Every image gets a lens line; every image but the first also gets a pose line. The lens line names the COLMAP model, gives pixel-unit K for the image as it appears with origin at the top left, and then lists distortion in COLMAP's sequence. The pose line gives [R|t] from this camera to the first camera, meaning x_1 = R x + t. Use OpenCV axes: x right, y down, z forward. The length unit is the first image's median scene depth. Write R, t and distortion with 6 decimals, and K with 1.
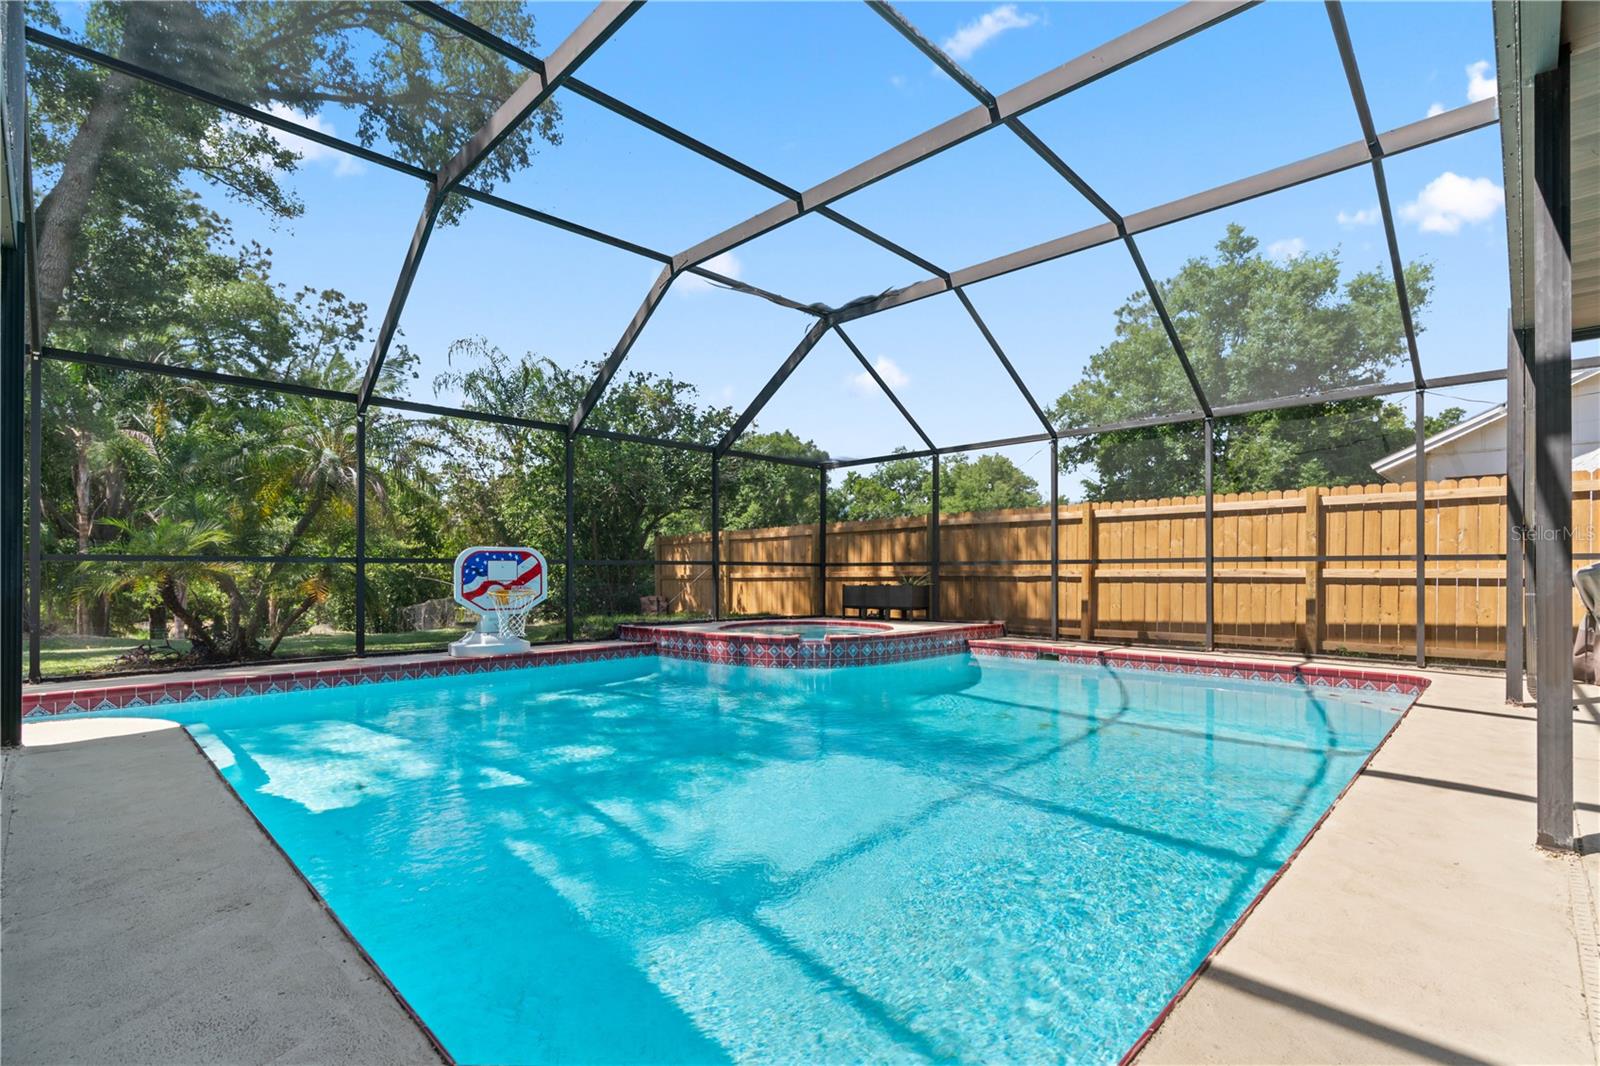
lens RADIAL K [[715.5, 0, 797.6], [0, 715.5, 571.3], [0, 0, 1]] dist [-0.010455, 0.002609]
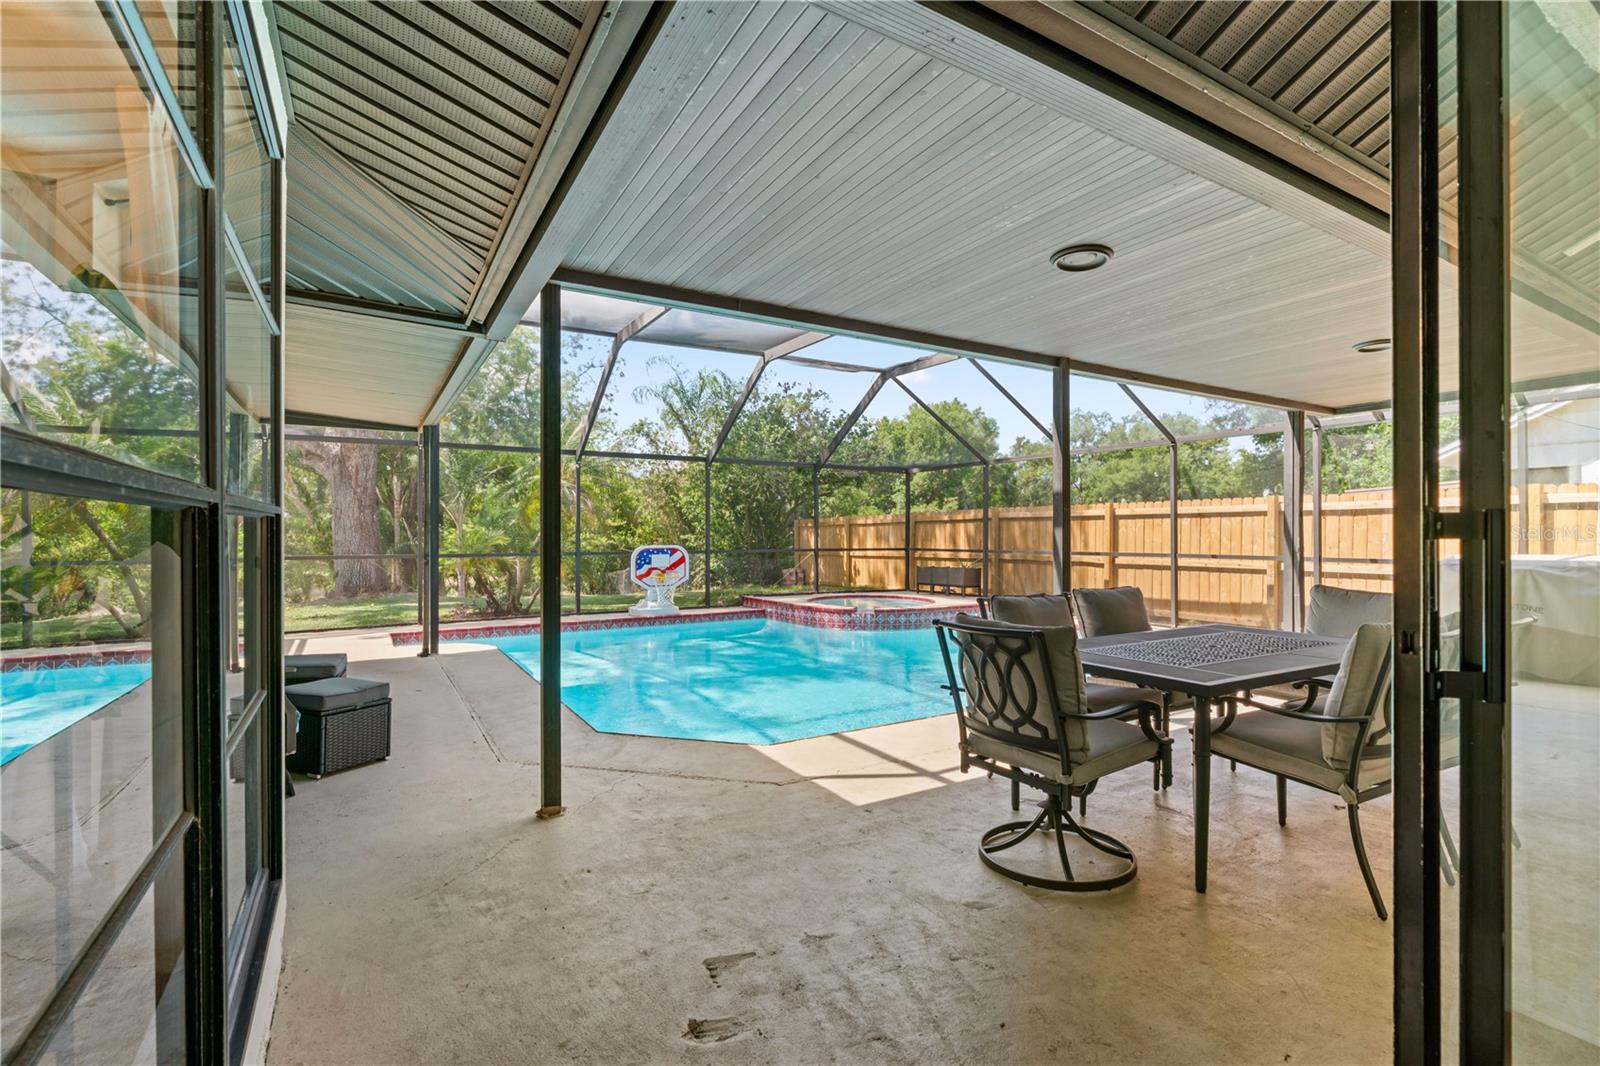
lens RADIAL K [[715.5, 0, 804.7], [0, 715.5, 526.5], [0, 0, 1]] dist [-0.010455, 0.002609]
pose [[0.969903, -0.003708, -0.243463, 0.233820], [0.001511, 0.999956, -0.009207, -0.052943], [0.243487, 0.008562, 0.969866, -0.373712]]
